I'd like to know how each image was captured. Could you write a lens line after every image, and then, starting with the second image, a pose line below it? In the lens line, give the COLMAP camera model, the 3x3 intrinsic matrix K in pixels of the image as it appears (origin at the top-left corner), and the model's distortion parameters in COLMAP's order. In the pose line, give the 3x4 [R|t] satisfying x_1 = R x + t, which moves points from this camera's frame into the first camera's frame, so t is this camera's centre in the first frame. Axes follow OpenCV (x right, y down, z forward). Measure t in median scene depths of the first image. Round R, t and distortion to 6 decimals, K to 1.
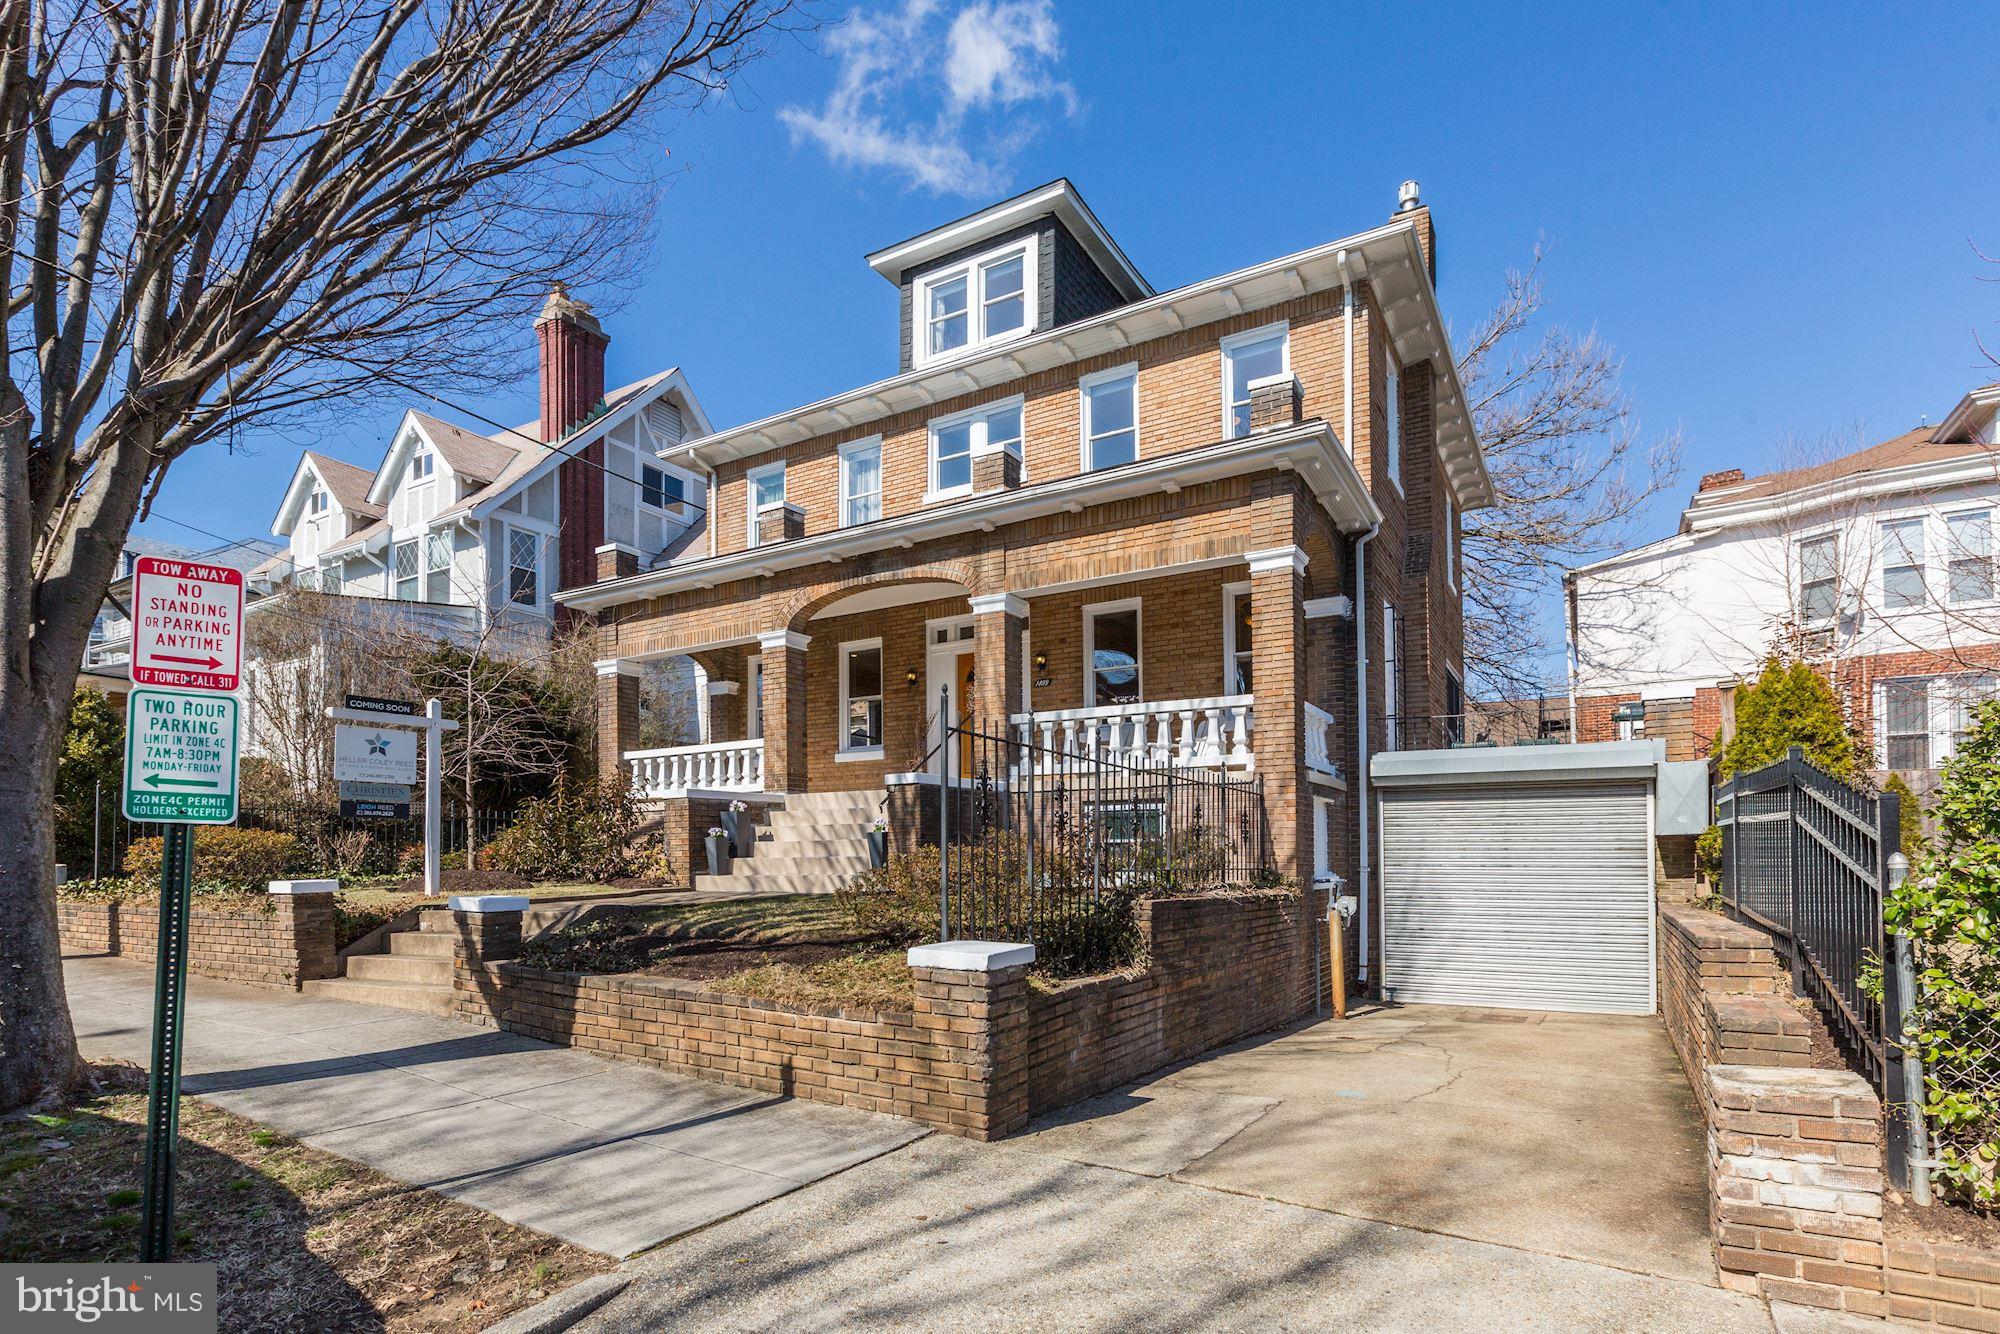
lens RADIAL K [[931.9, 0, 1036.2], [0, 931.9, 664.0], [0, 0, 1]] dist [-0.011385, -0.000046]
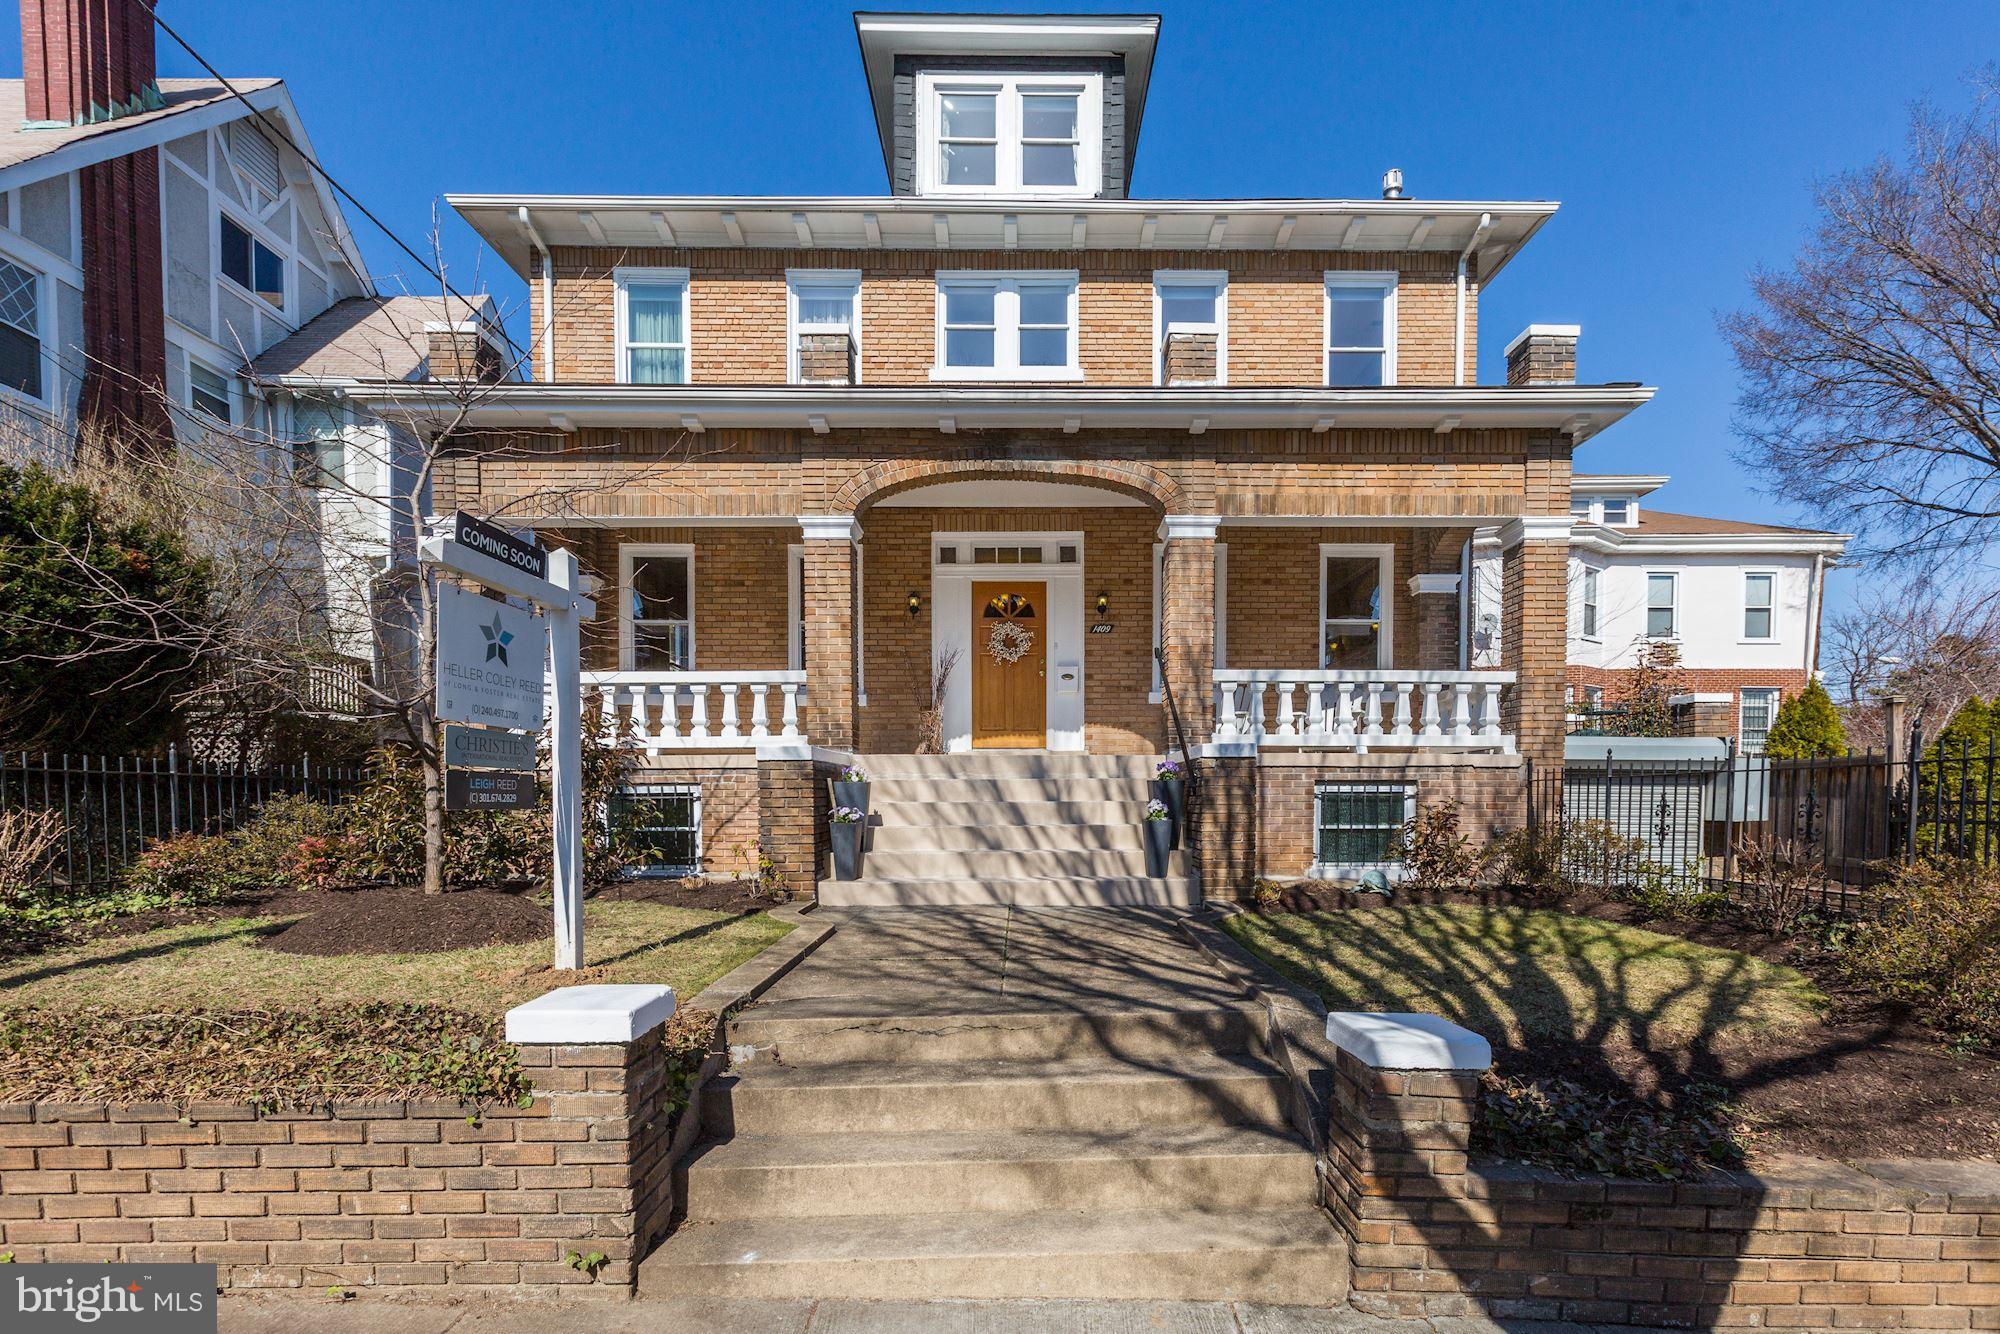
lens RADIAL K [[887.0, 0, 1000.3], [0, 887.0, 691.7], [0, 0, 1]] dist [0.002433, -0.000738]
pose [[0.870801, 0.066048, 0.487179, -0.426832], [-0.107018, 0.992638, 0.056715, 0.038119], [-0.479847, -0.101524, 0.871458, 0.319822]]
